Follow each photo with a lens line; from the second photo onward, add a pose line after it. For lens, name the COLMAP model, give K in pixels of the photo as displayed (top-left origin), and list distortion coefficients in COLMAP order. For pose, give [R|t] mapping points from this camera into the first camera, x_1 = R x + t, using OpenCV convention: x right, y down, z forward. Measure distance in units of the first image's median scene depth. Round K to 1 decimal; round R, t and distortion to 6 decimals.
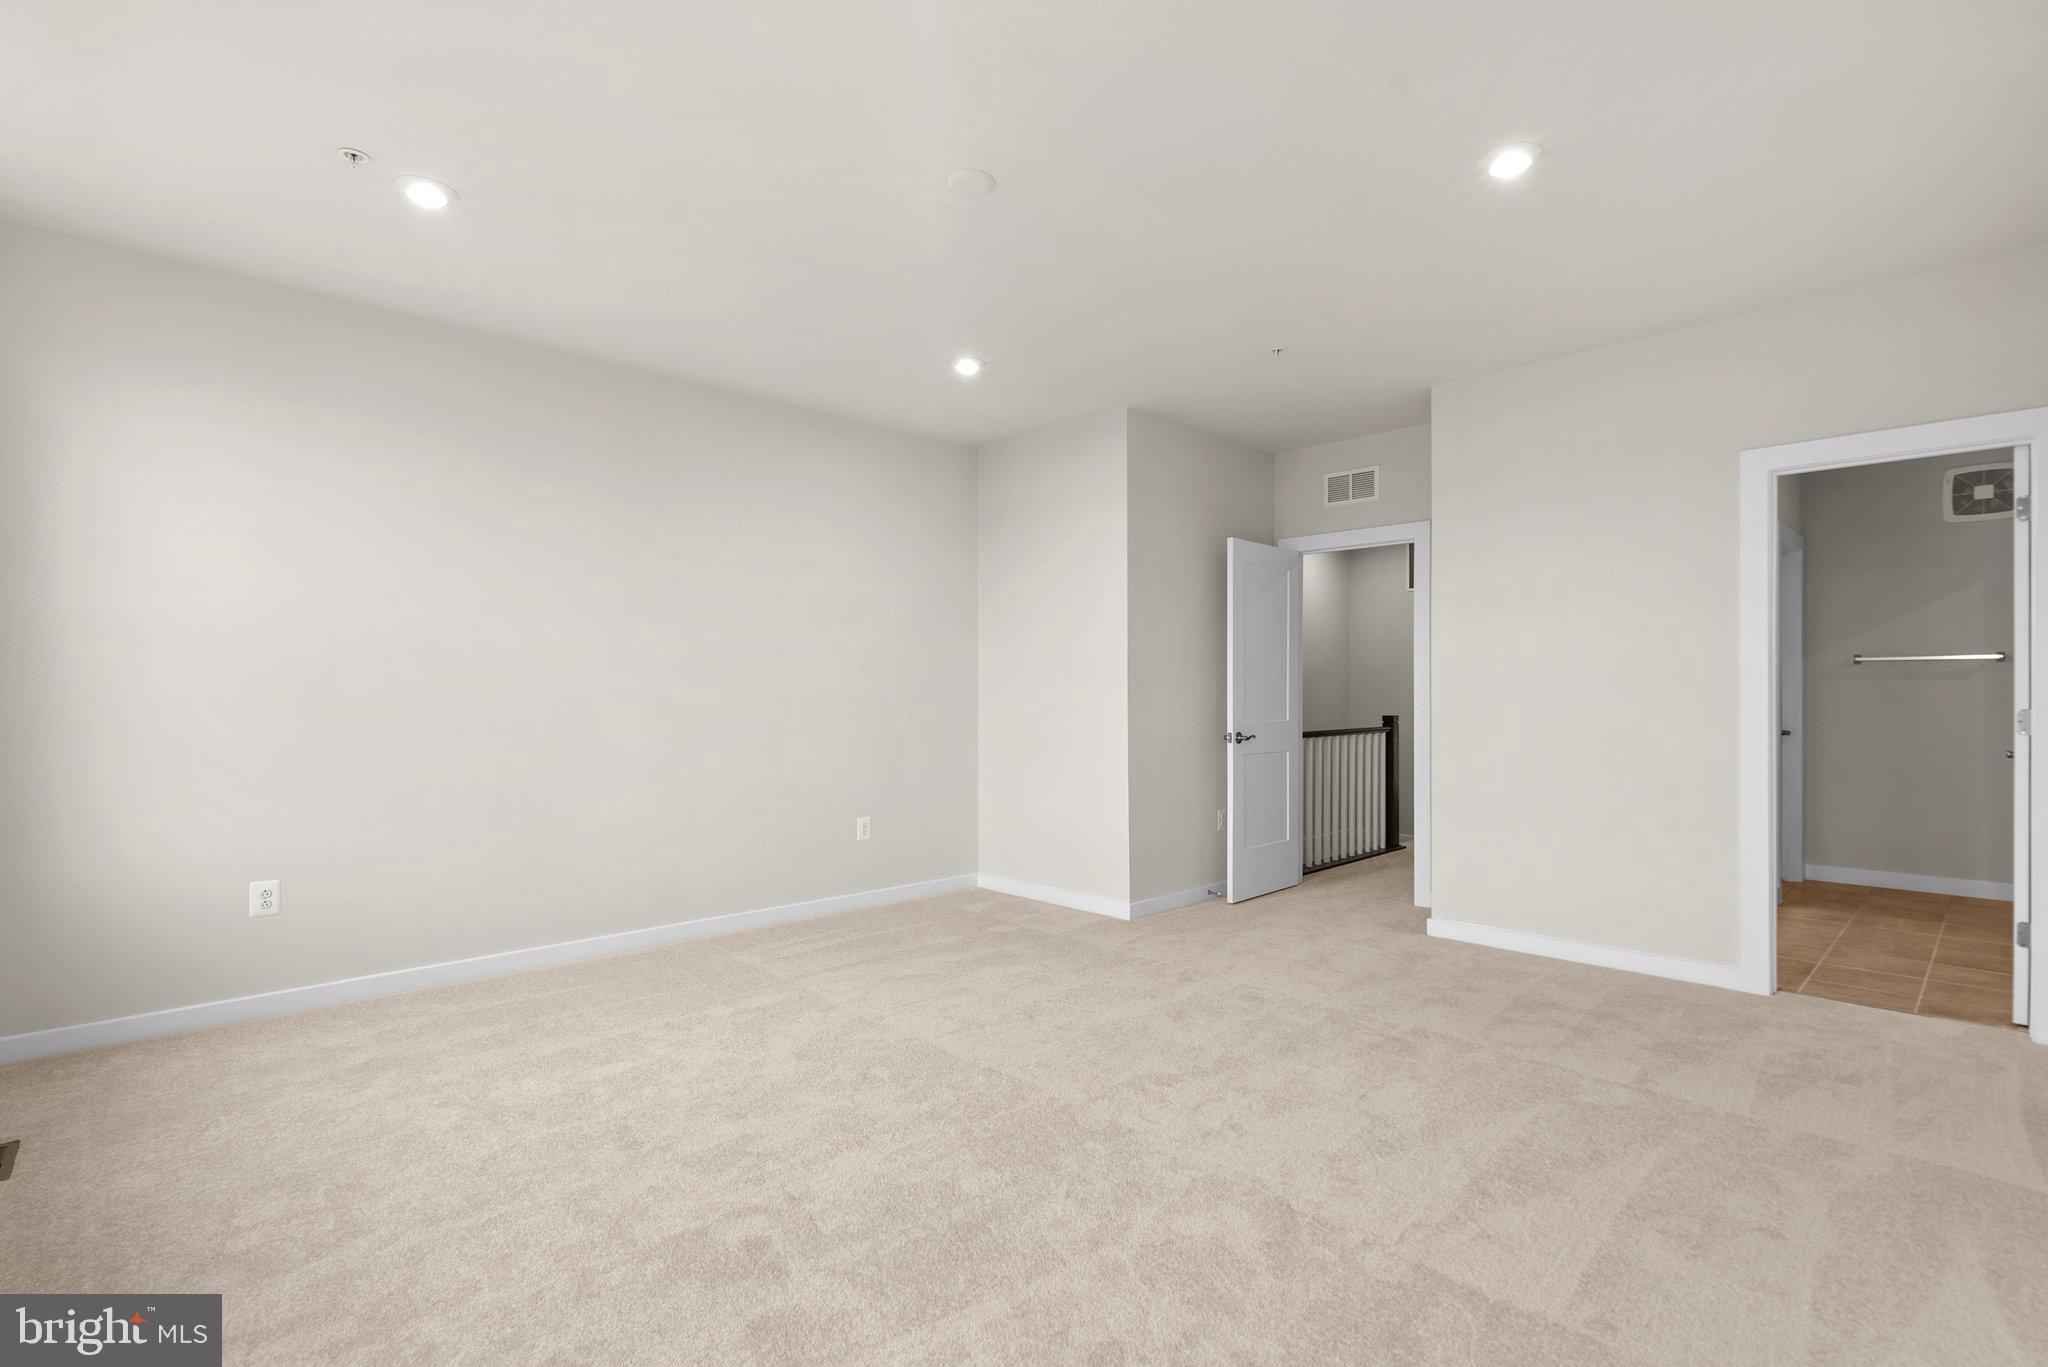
lens RADIAL K [[947.2, 0, 1019.5], [0, 947.2, 690.6], [0, 0, 1]] dist [-0.004800, 0.002635]
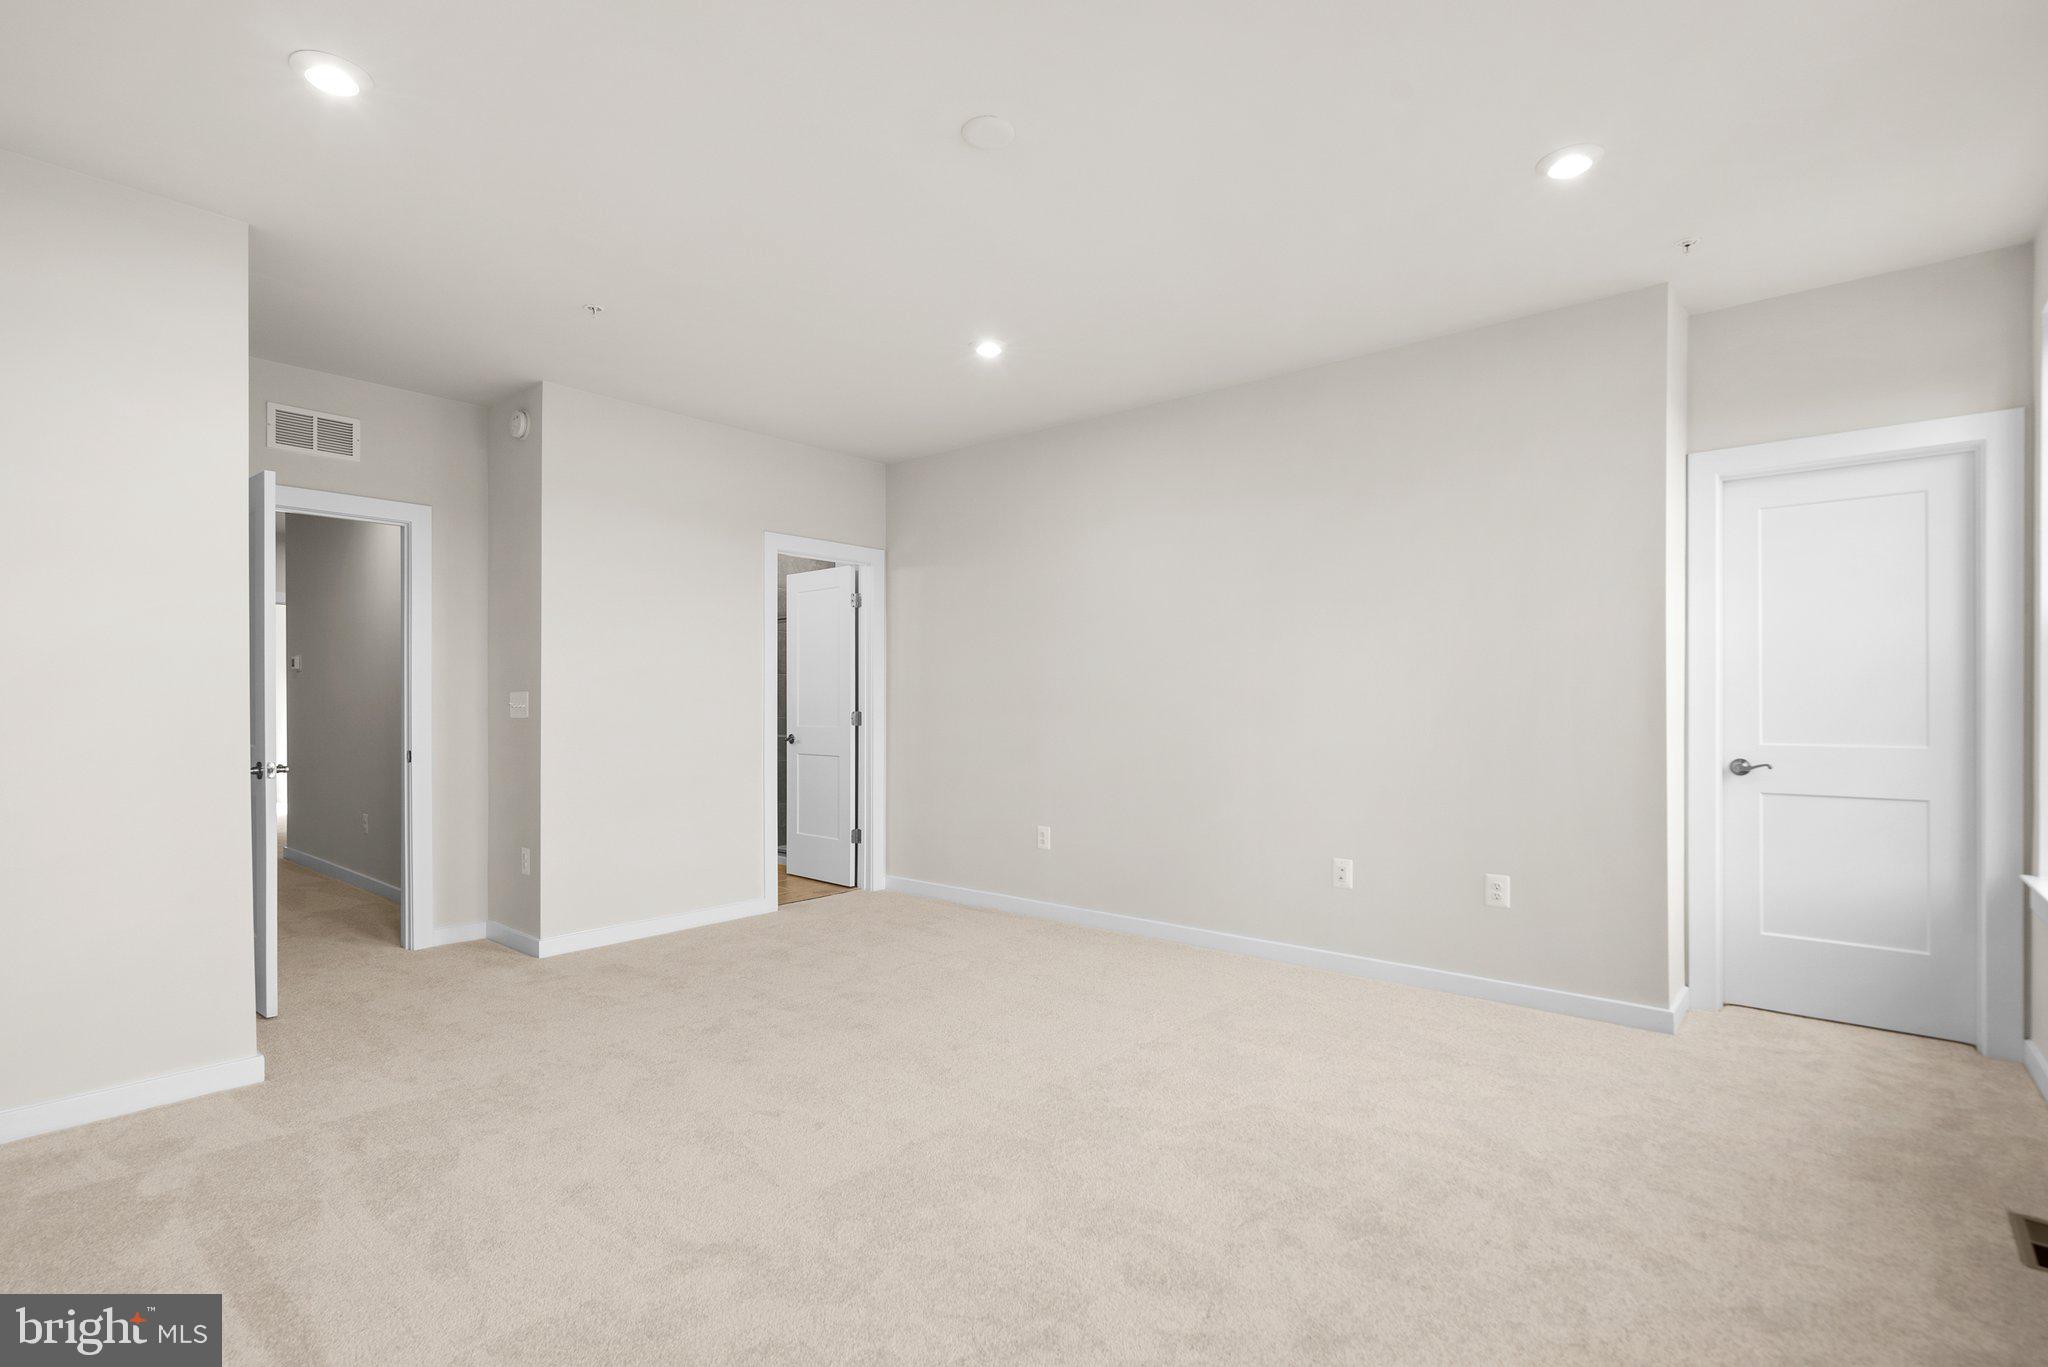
lens RADIAL K [[947.2, 0, 1020.8], [0, 947.2, 685.0], [0, 0, 1]] dist [-0.004800, 0.002635]
pose [[-0.037198, 0.000961, 0.999307, -0.472623], [0.002363, 0.999997, -0.000873, -0.010133], [-0.999305, 0.002329, -0.037201, 0.494666]]
